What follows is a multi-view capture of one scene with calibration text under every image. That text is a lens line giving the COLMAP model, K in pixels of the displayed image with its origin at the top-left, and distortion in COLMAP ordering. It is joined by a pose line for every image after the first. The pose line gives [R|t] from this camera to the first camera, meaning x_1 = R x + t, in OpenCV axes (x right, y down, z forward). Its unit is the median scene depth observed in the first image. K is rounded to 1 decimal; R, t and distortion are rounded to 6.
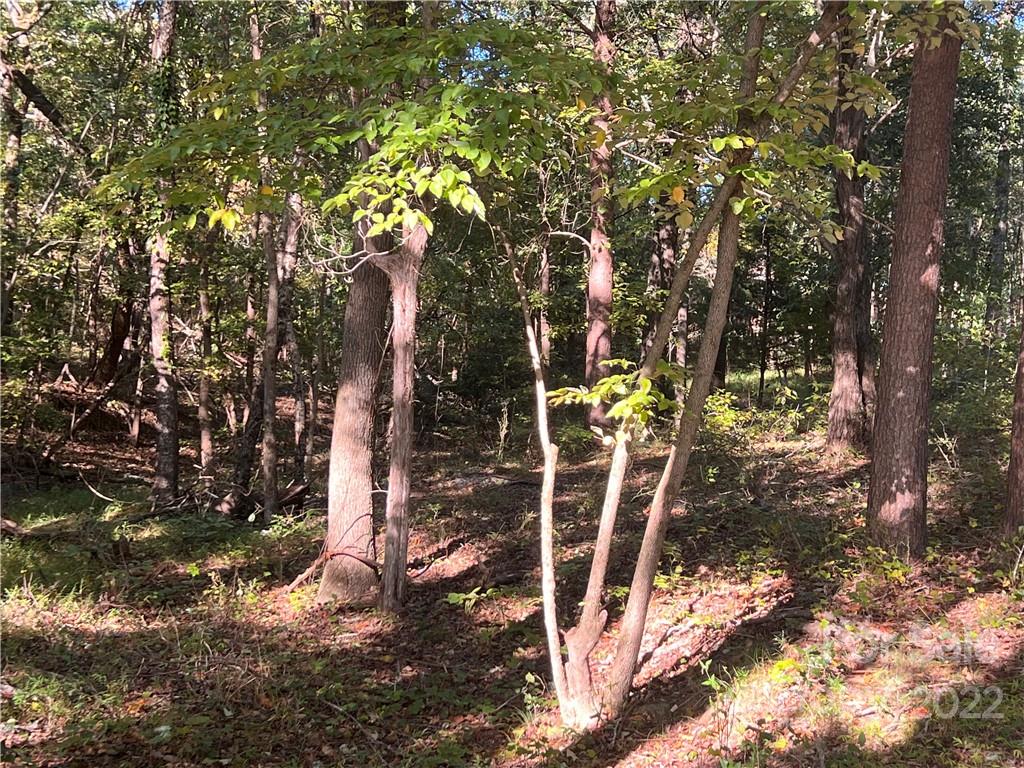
lens RADIAL K [[1578.0, 0, 512.5], [0, 1578.0, 385.3], [0, 0, 1]] dist [0.251277, 0.000000]
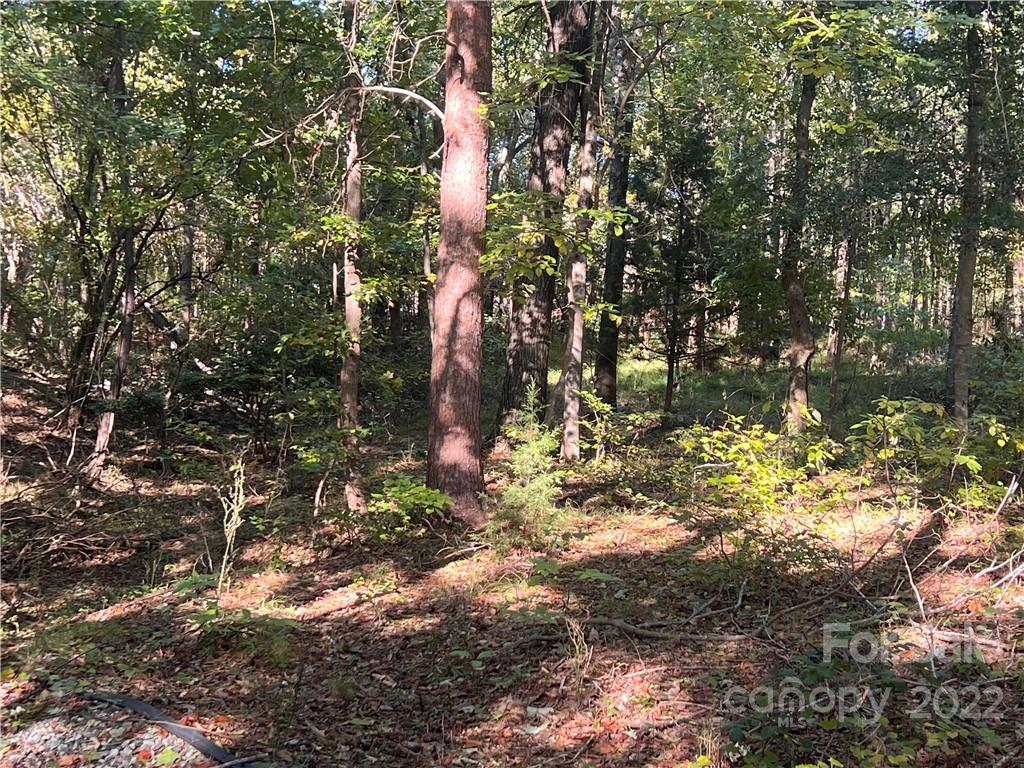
lens RADIAL K [[1578.0, 0, 514.4], [0, 1578.0, 383.2], [0, 0, 1]] dist [0.251277, 0.000000]
pose [[0.993106, 0.017676, 0.115883, 0.013713], [-0.018766, 0.999789, 0.008320, -0.008024], [-0.115711, -0.010438, 0.993228, 0.468170]]
